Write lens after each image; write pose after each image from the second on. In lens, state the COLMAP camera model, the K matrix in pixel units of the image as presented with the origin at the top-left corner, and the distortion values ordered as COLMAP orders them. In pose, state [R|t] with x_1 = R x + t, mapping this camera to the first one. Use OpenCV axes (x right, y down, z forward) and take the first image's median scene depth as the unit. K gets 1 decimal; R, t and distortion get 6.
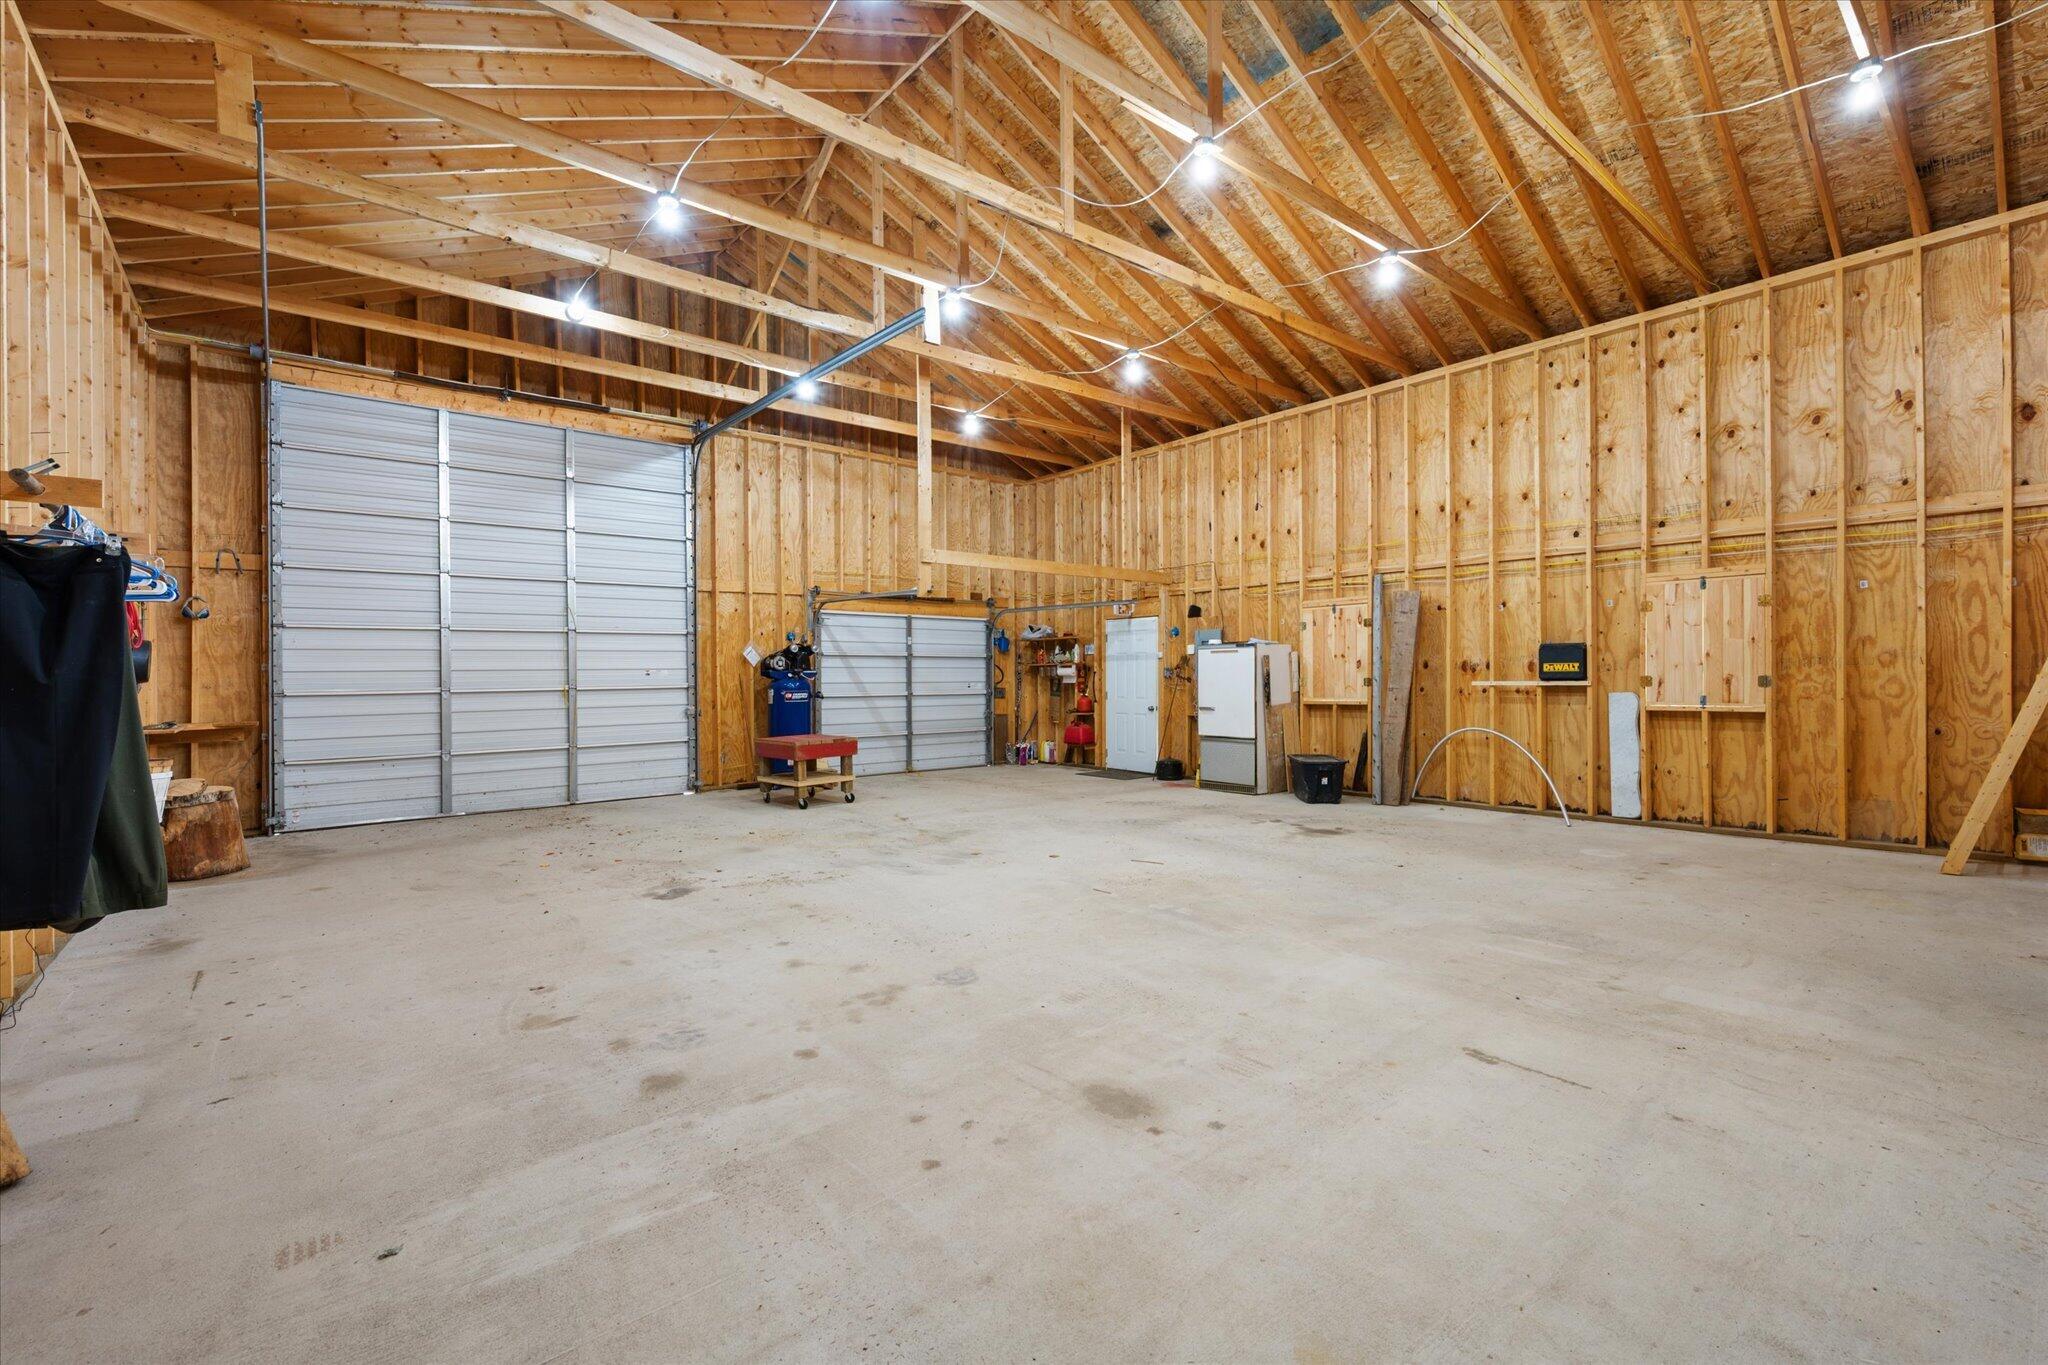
lens RADIAL K [[874.7, 0, 1024.0], [0, 874.7, 682.5], [0, 0, 1]] dist [-0.000159, -0.000062]
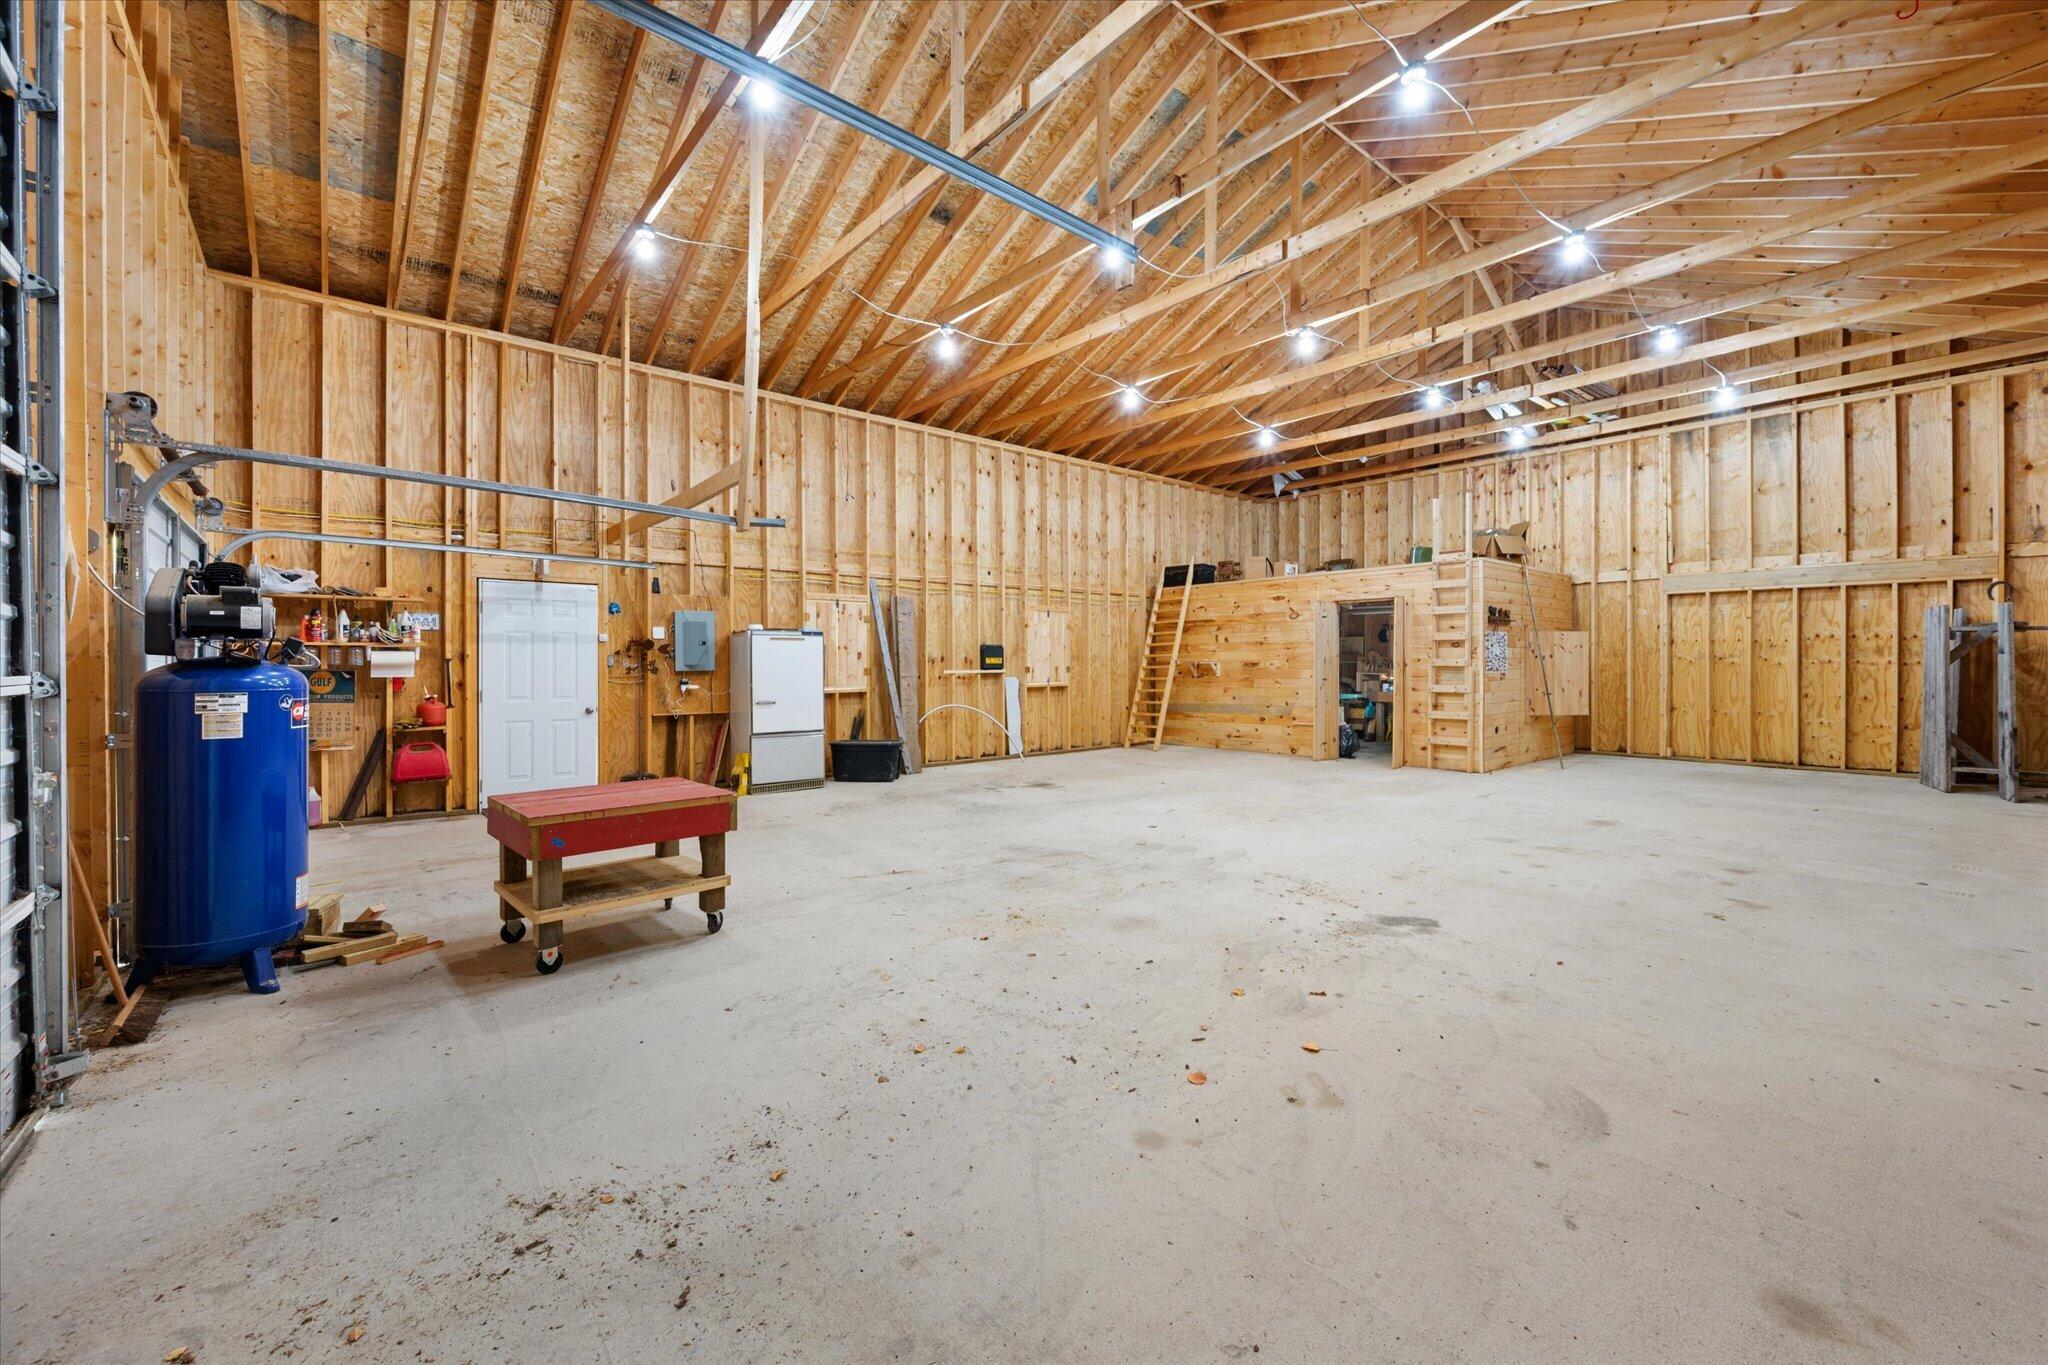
lens RADIAL K [[828.2, 0, 1024.0], [0, 828.2, 682.5], [0, 0, 1]] dist [0.000020, 0.000034]
pose [[-0.003526, -0.012386, 0.999917, -0.775299], [0.012515, 0.999844, 0.012429, 0.003017], [-0.999915, 0.012558, -0.003371, 0.900350]]
